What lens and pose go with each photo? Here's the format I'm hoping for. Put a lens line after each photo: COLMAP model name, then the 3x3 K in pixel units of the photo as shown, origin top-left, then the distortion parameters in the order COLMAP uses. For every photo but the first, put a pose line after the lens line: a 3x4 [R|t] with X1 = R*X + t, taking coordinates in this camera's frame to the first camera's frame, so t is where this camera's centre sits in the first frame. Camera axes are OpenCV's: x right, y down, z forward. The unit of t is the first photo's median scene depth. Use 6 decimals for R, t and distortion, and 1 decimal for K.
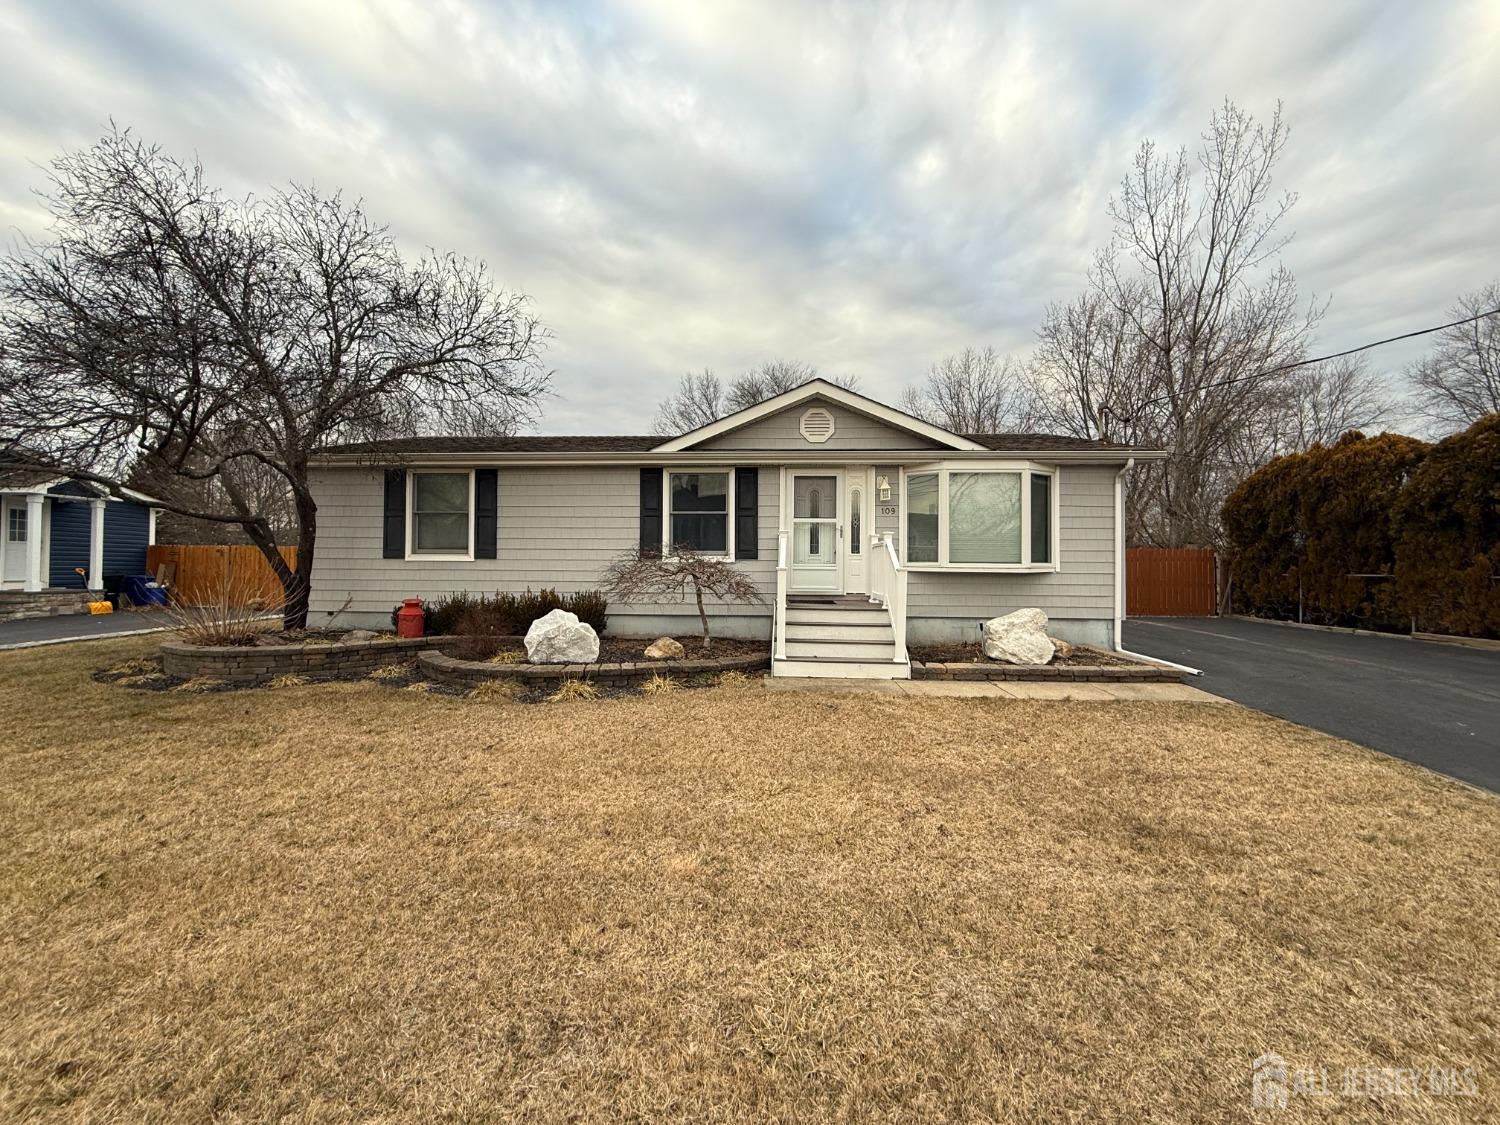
lens RADIAL K [[601.0, 0, 746.9], [0, 601.0, 558.2], [0, 0, 1]] dist [-0.000062, -0.000376]
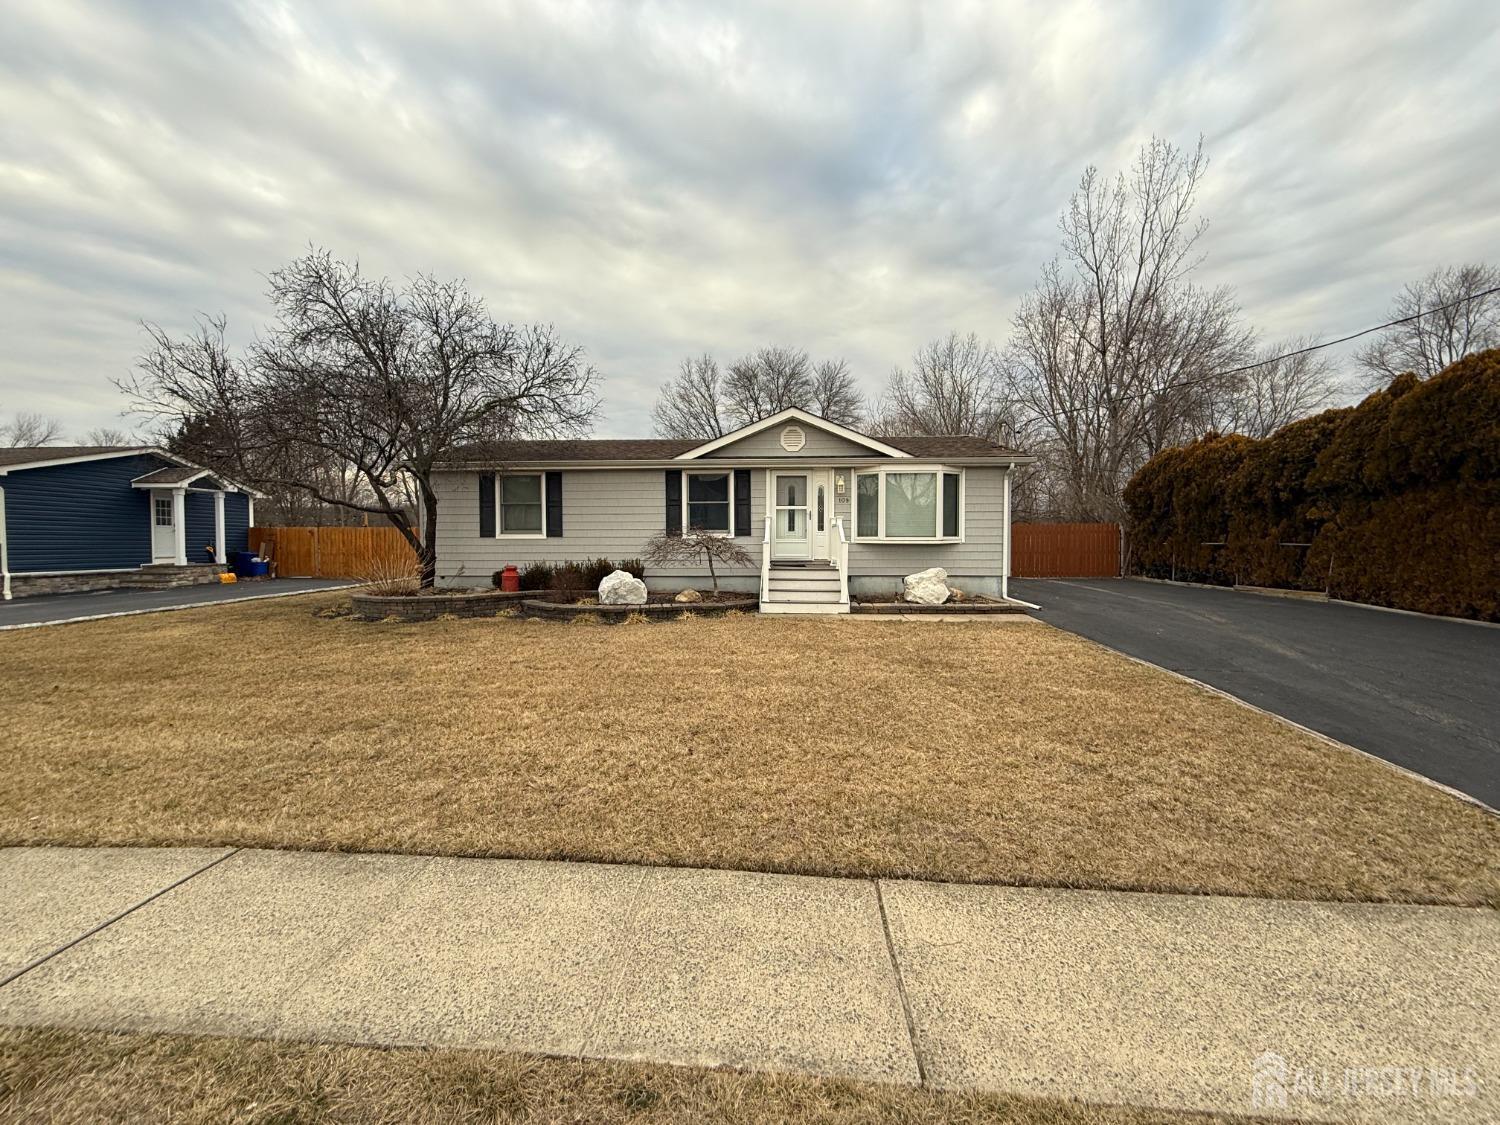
lens RADIAL K [[601.0, 0, 750.5], [0, 601.0, 555.1], [0, 0, 1]] dist [-0.000062, -0.000376]
pose [[0.999920, -0.008650, 0.009219, 0.004077], [0.008291, 0.999229, 0.038366, -0.006673], [-0.009544, -0.038287, 0.999221, -0.400169]]
